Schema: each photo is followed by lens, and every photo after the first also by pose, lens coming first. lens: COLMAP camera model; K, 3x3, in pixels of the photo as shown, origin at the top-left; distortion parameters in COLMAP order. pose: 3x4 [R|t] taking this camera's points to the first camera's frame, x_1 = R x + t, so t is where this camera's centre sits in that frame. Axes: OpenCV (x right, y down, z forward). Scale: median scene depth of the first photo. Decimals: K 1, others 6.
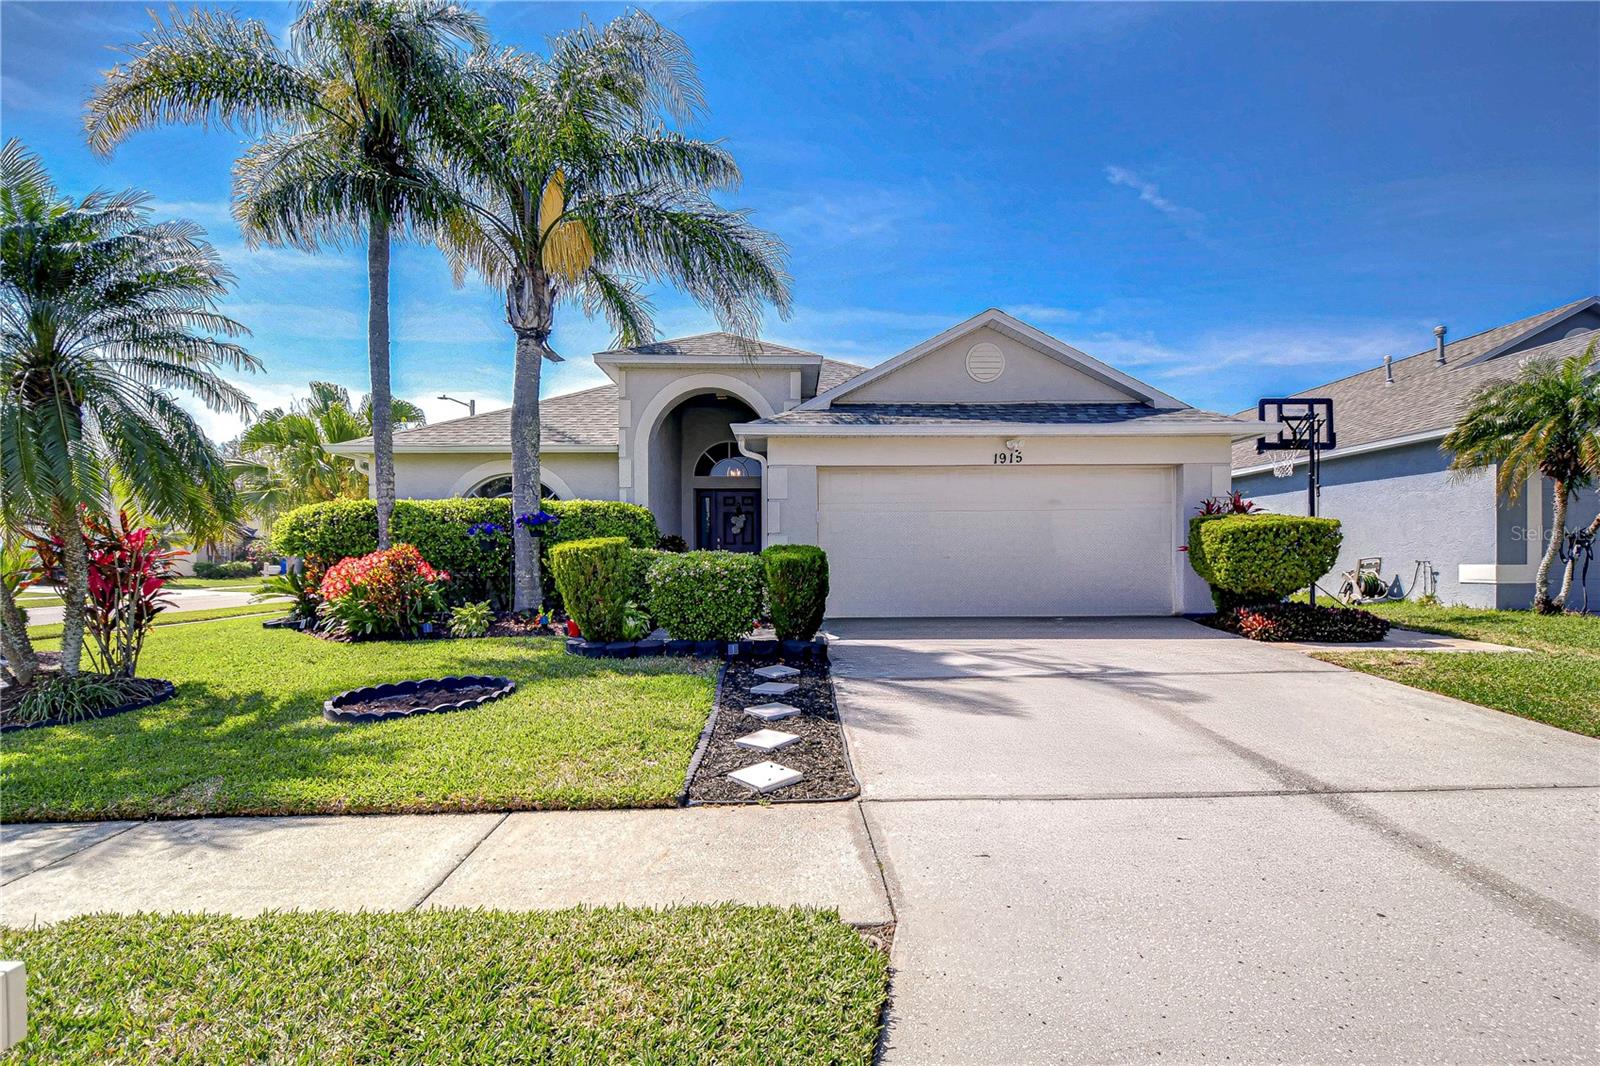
lens RADIAL K [[713.6, 0, 799.3], [0, 713.6, 550.6], [0, 0, 1]] dist [-0.017354, -0.000064]
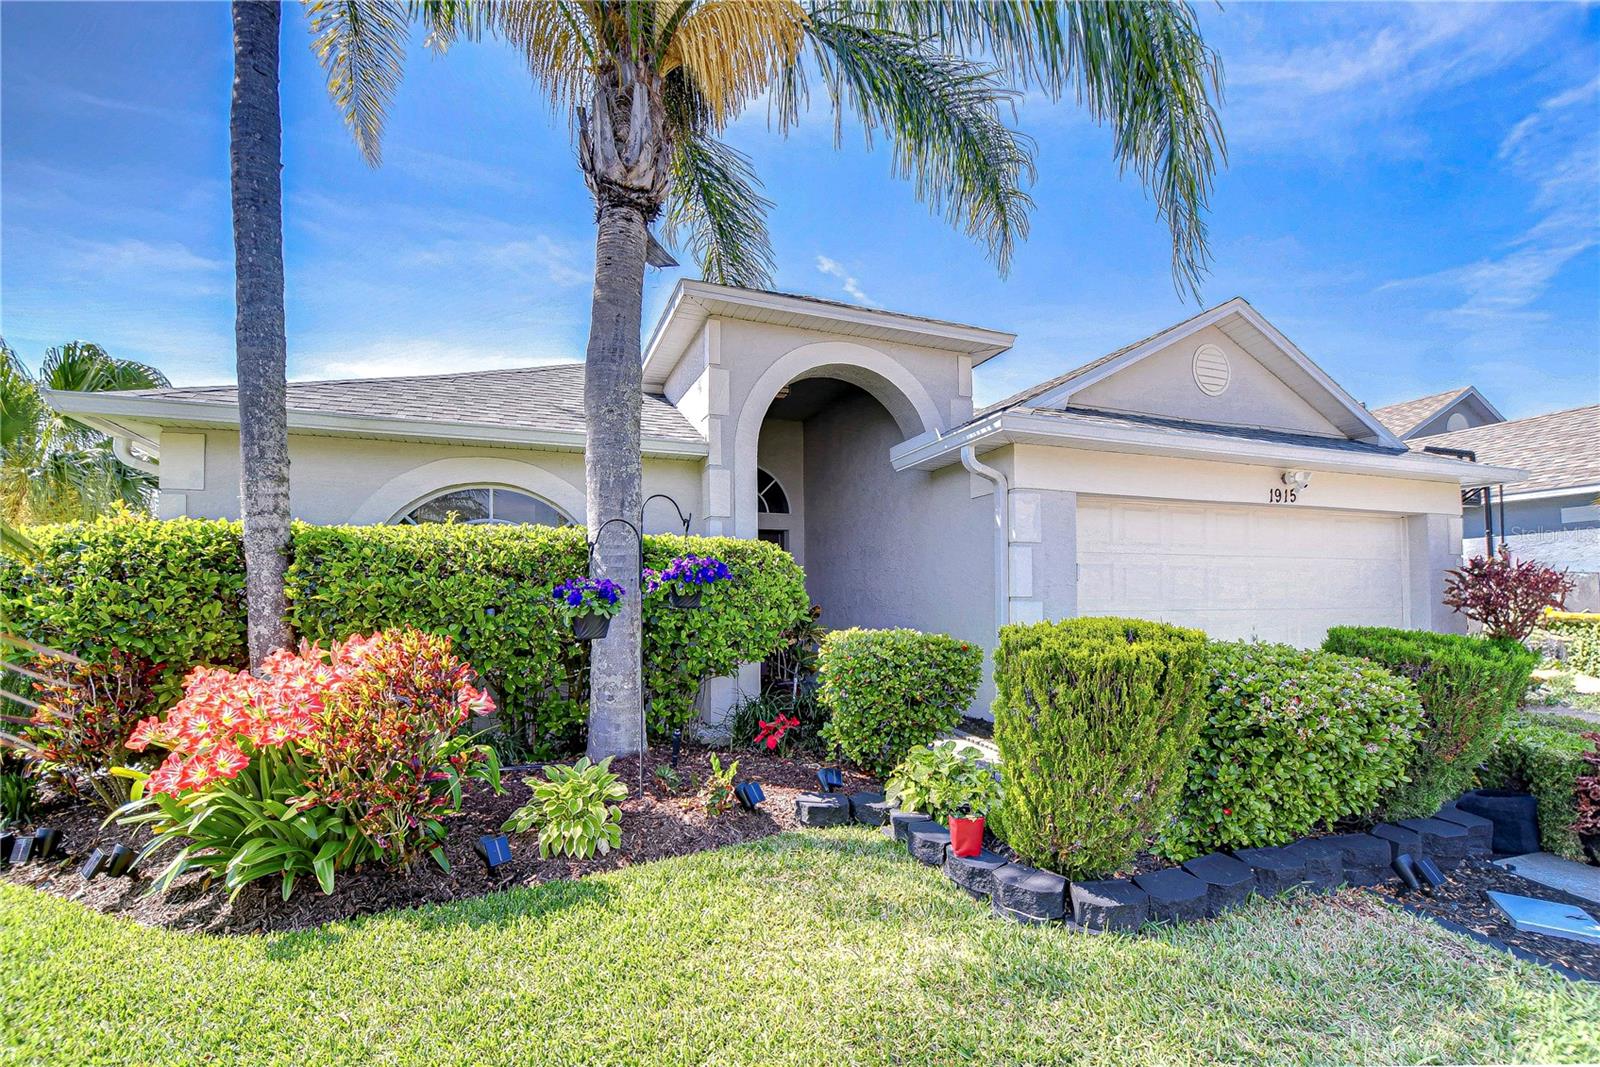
lens RADIAL K [[704.1, 0, 801.6], [0, 704.1, 586.5], [0, 0, 1]] dist [0.002342, -0.001124]
pose [[0.933325, 0.003845, 0.359011, -0.435154], [0.002887, 0.999830, -0.018215, -0.022837], [-0.359020, 0.018037, 0.933155, 0.487945]]
